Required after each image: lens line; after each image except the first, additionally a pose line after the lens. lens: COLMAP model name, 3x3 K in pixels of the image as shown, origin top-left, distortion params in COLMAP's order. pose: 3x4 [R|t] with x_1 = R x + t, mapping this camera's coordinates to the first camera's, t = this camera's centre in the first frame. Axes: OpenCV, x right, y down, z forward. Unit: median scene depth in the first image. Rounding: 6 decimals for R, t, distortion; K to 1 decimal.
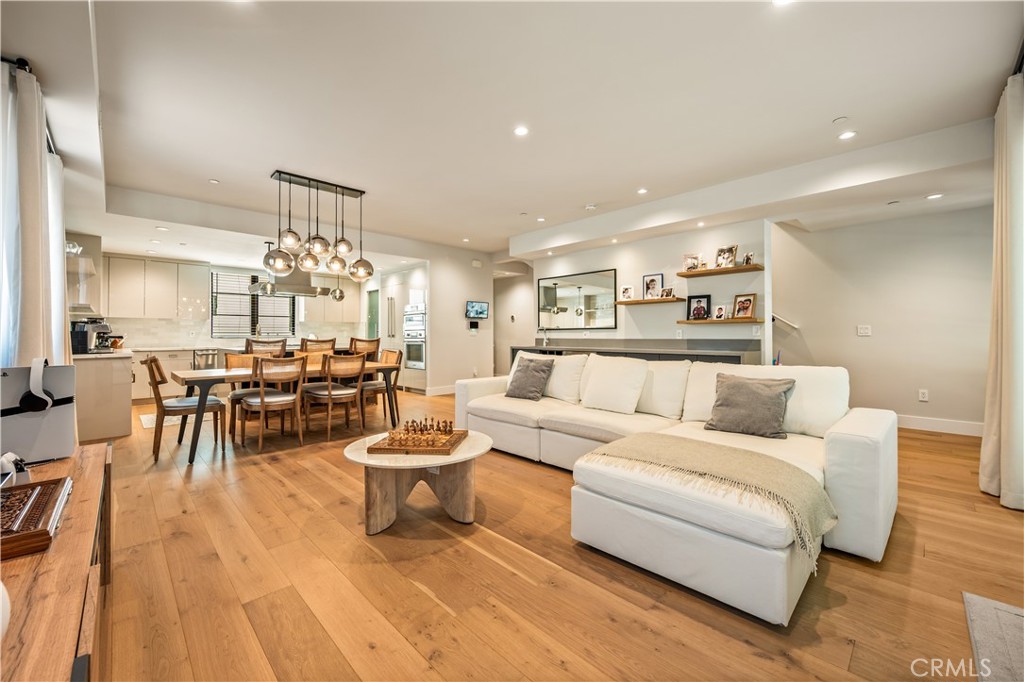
lens RADIAL K [[403.8, 0, 518.8], [0, 403.8, 336.7], [0, 0, 1]] dist [-0.001386, -0.000432]
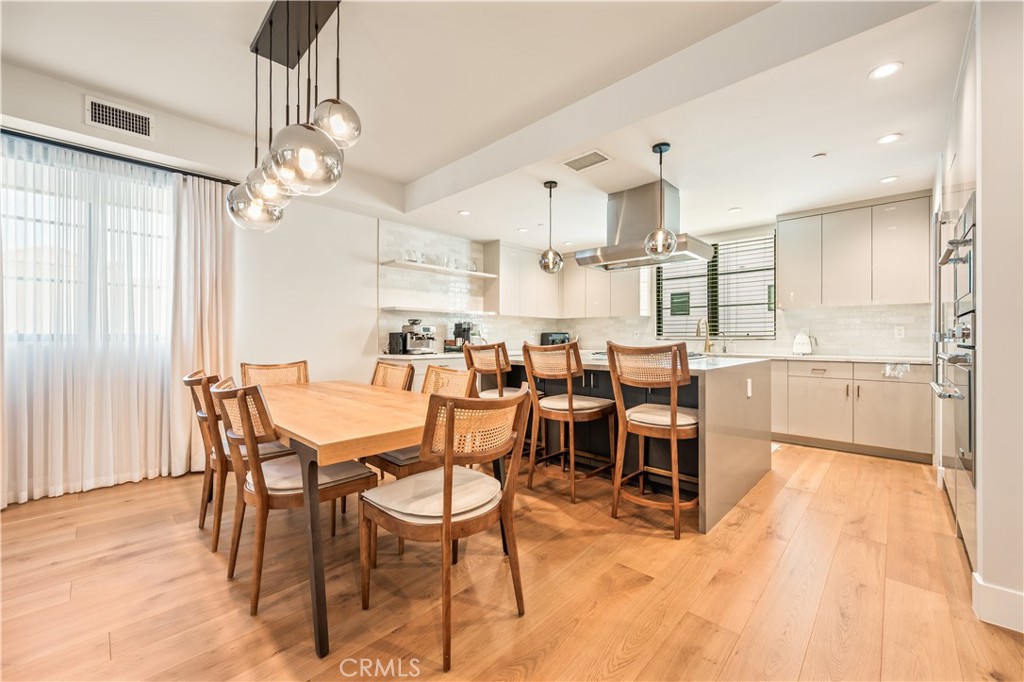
lens RADIAL K [[403.8, 0, 512.2], [0, 403.8, 337.0], [0, 0, 1]] dist [-0.001386, -0.000432]
pose [[0.019881, -0.001415, -0.999801, -0.015025], [-0.000658, 0.999999, -0.001429, -0.000755], [0.999802, 0.000687, 0.019880, 0.831770]]
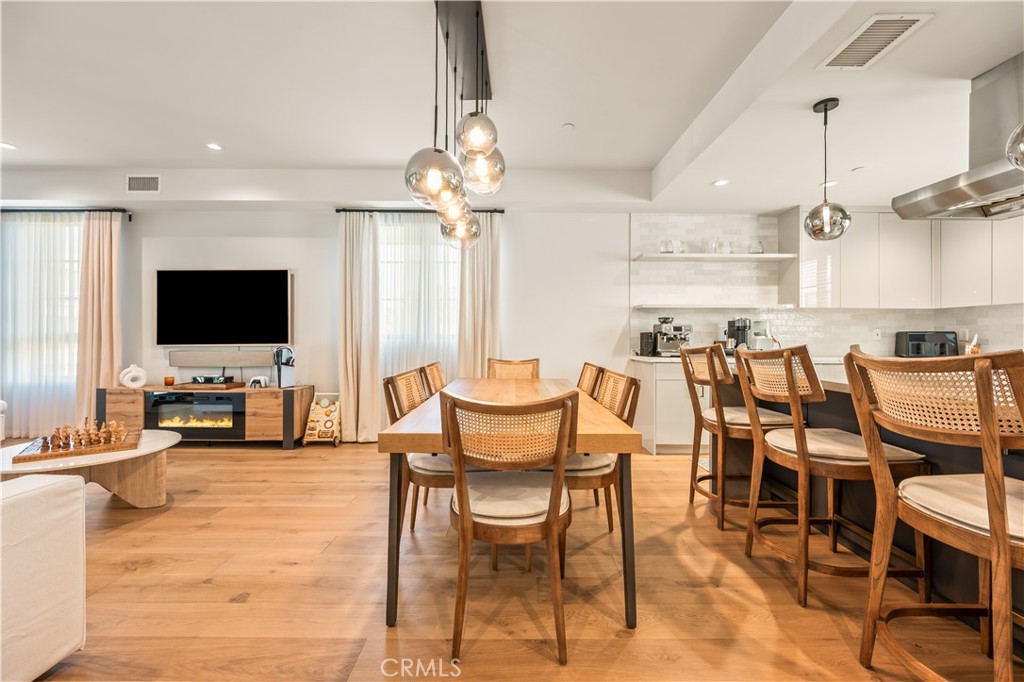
lens RADIAL K [[403.8, 0, 512.6], [0, 403.8, 335.5], [0, 0, 1]] dist [-0.001386, -0.000432]
pose [[-0.708196, -0.006143, -0.705989, -0.112076], [-0.005201, 0.999980, -0.003484, -0.000943], [0.705996, 0.001204, -0.708214, 0.950156]]
